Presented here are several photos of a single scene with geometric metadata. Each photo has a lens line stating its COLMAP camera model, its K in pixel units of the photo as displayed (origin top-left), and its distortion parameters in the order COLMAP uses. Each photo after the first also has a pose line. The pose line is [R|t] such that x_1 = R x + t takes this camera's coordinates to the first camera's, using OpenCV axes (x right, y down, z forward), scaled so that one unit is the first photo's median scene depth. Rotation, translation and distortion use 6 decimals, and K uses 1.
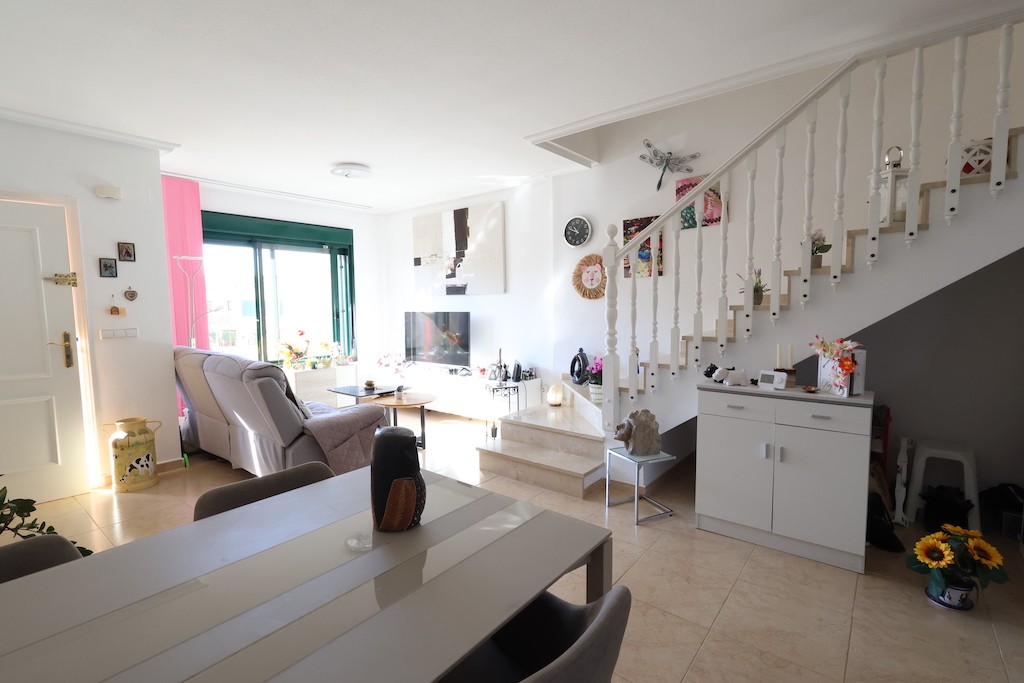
lens RADIAL K [[473.6, 0, 510.5], [0, 473.6, 341.8], [0, 0, 1]] dist [-0.000582, 0.000094]
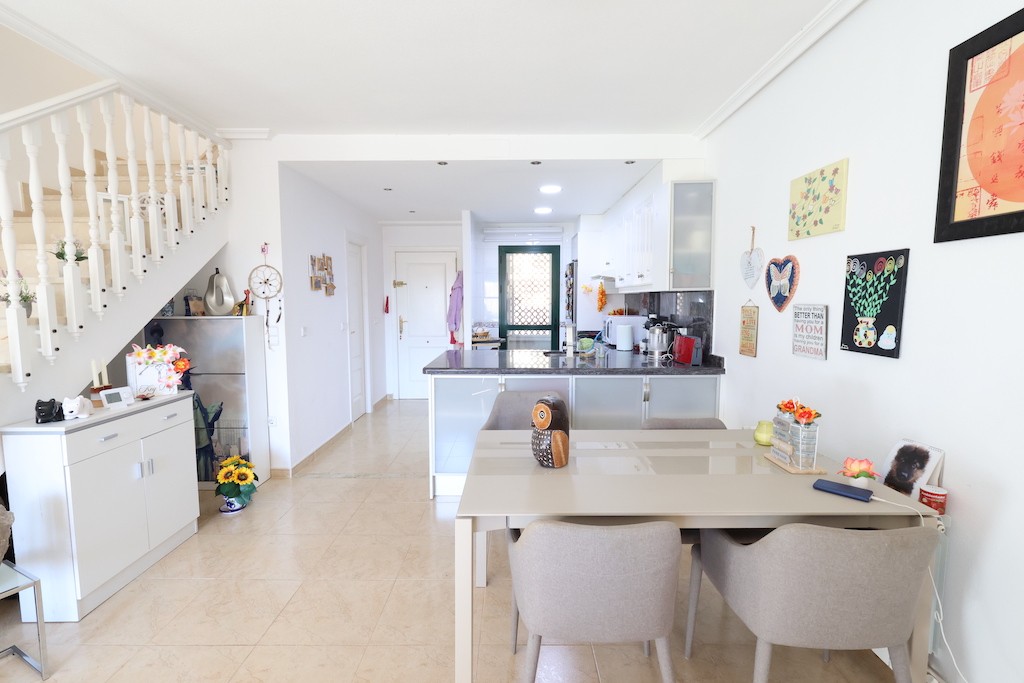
lens RADIAL K [[473.6, 0, 510.5], [0, 473.6, 341.8], [0, 0, 1]] dist [-0.000582, 0.000094]
pose [[-0.618307, -0.055488, 0.783975, -0.360119], [0.077187, 0.988395, 0.130832, -0.050396], [-0.782137, 0.141407, -0.606849, 0.541672]]
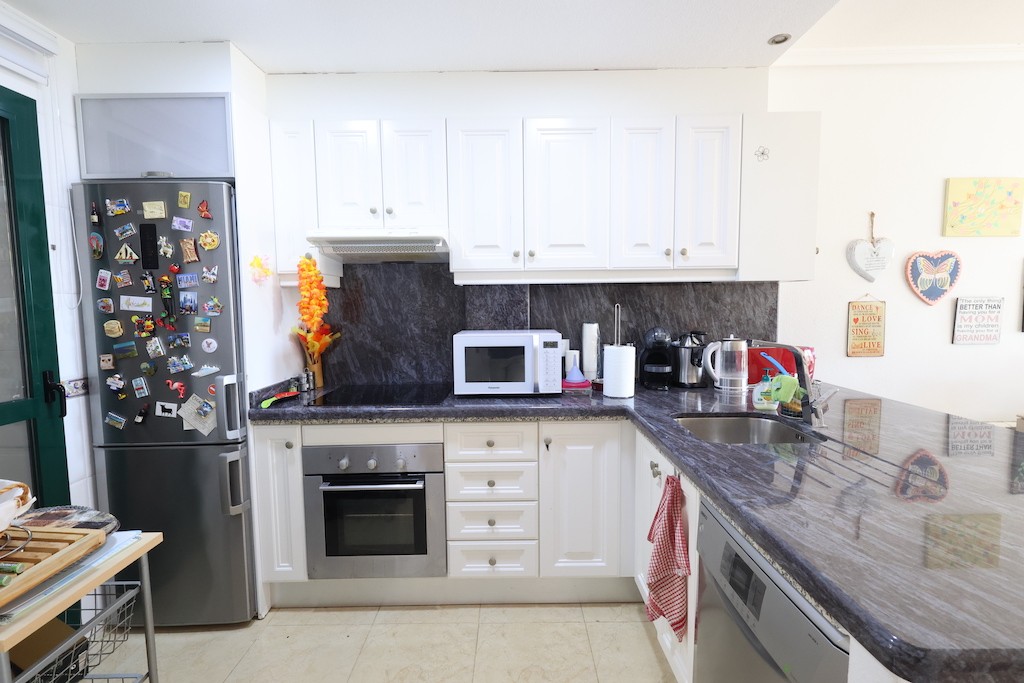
lens RADIAL K [[480.5, 0, 508.5], [0, 480.5, 341.6], [0, 0, 1]] dist [0.001504, -0.000617]
pose [[-0.781846, 0.072361, -0.619259, 0.645091], [-0.030781, 0.987551, 0.154259, -0.017761], [0.622712, 0.139668, -0.769885, 0.077873]]
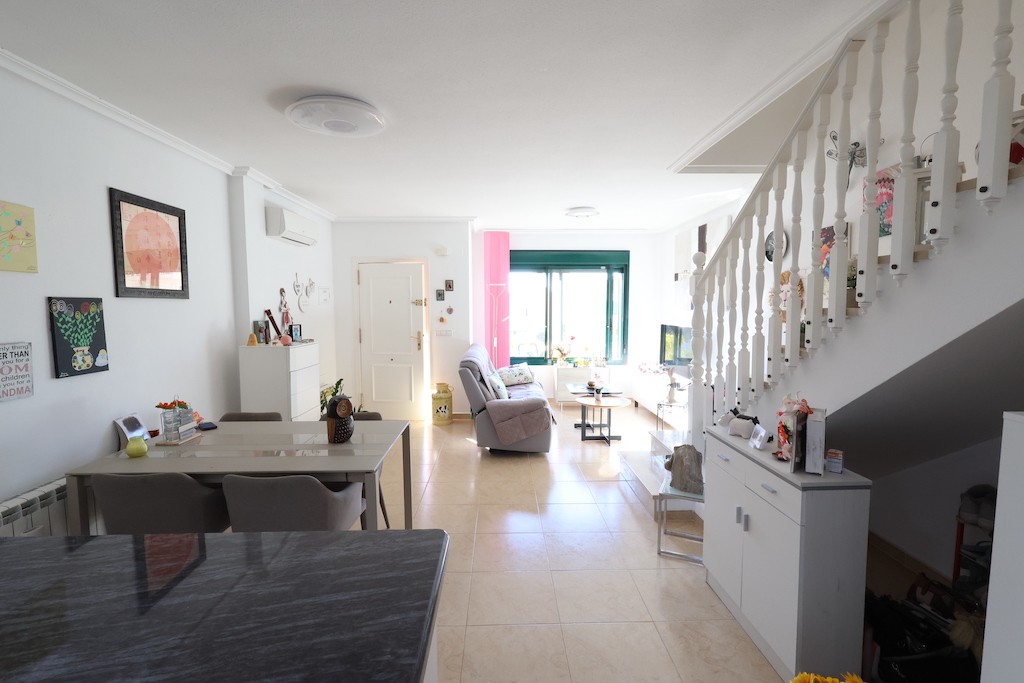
lens RADIAL K [[473.6, 0, 510.5], [0, 473.6, 341.8], [0, 0, 1]] dist [-0.000582, 0.000094]
pose [[0.646755, 0.071797, -0.759311, 0.514362], [-0.068451, 0.997006, 0.035968, -0.051866], [0.759620, 0.028713, 0.649733, 0.055451]]
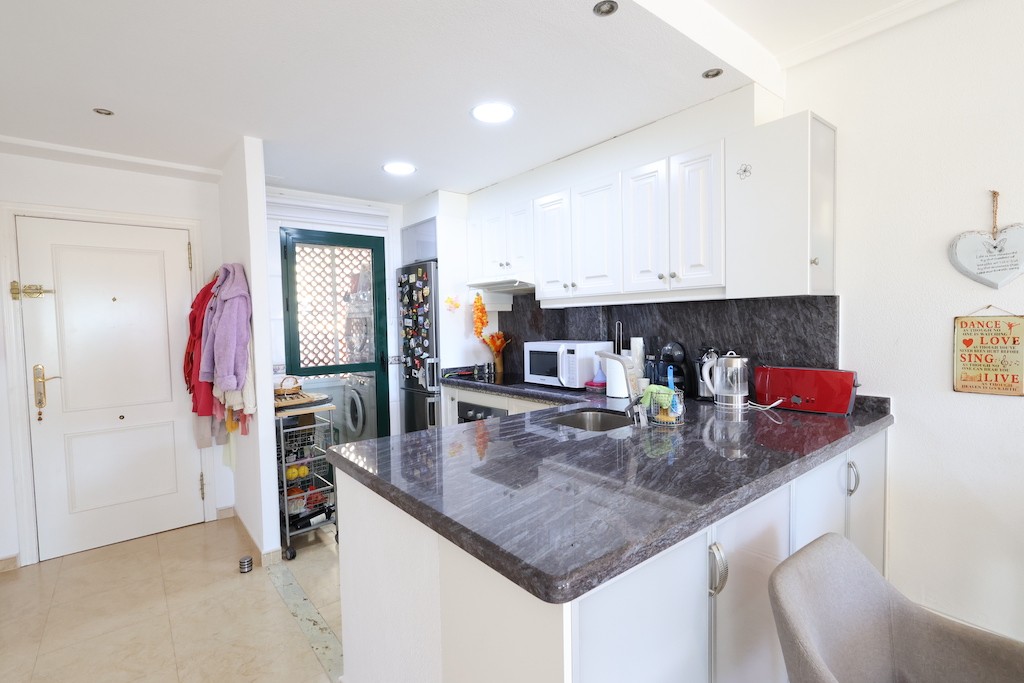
lens RADIAL K [[480.5, 0, 508.5], [0, 480.5, 341.6], [0, 0, 1]] dist [0.001504, -0.000617]
pose [[-0.975298, 0.024782, 0.219498, 0.256004], [0.052436, 0.991258, 0.121074, -0.039224], [-0.214579, 0.129593, -0.968071, 0.383683]]
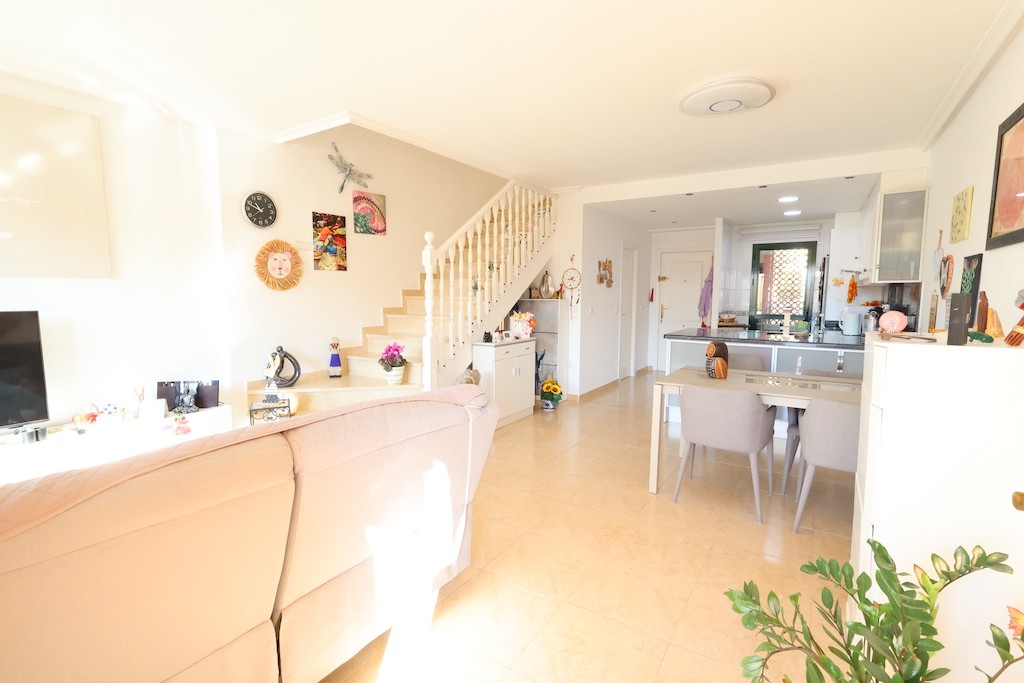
lens RADIAL K [[473.6, 0, 510.5], [0, 473.6, 341.8], [0, 0, 1]] dist [-0.000582, 0.000094]
pose [[-0.096501, -0.090132, 0.991244, -0.770887], [0.081395, 0.991841, 0.098110, -0.046918], [-0.991999, 0.090150, -0.088377, 0.665694]]
